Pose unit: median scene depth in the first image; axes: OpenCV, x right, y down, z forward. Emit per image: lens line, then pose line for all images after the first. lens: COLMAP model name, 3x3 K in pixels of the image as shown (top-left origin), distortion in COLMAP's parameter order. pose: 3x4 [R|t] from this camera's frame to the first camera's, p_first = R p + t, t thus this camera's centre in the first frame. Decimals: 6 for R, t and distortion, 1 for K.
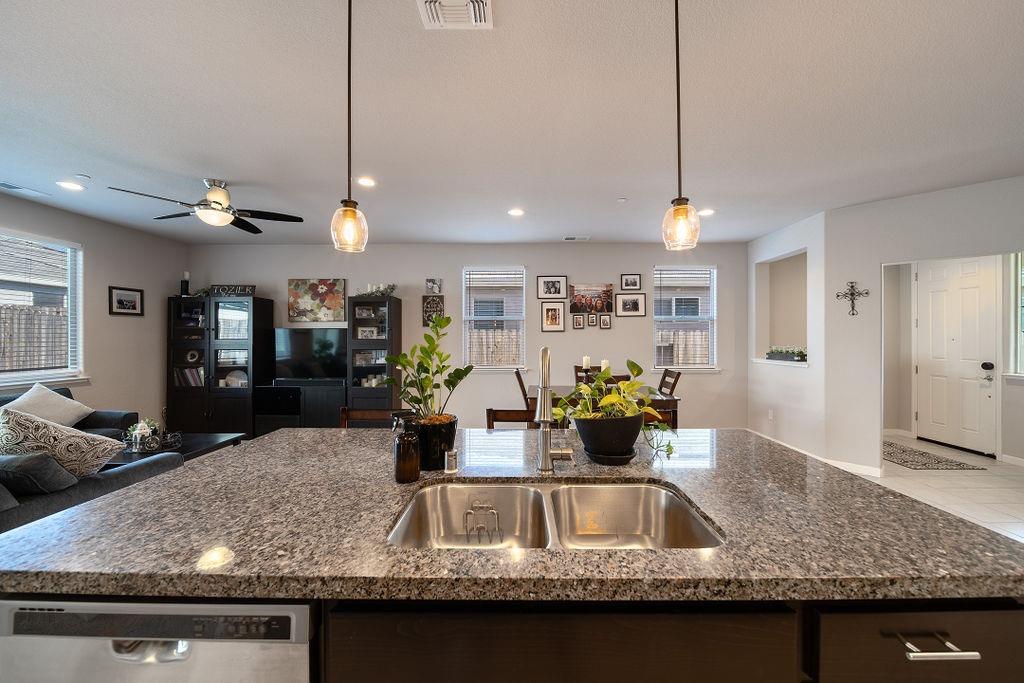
lens RADIAL K [[391.4, 0, 527.1], [0, 391.4, 338.3], [0, 0, 1]] dist [-0.014070, 0.000759]
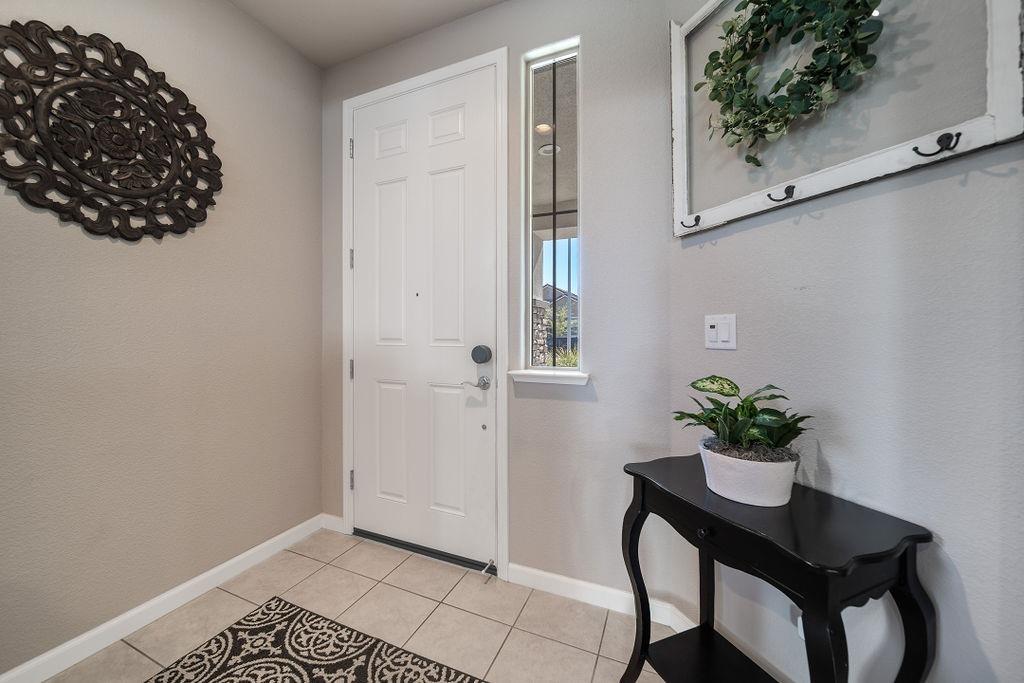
lens RADIAL K [[373.3, 0, 510.0], [0, 373.3, 338.8], [0, 0, 1]] dist [-0.009014, -0.000204]
pose [[0.385402, -0.004028, 0.922740, 0.678669], [-0.004745, 0.999969, 0.006347, 0.042574], [-0.922737, -0.006825, 0.385371, 0.662800]]
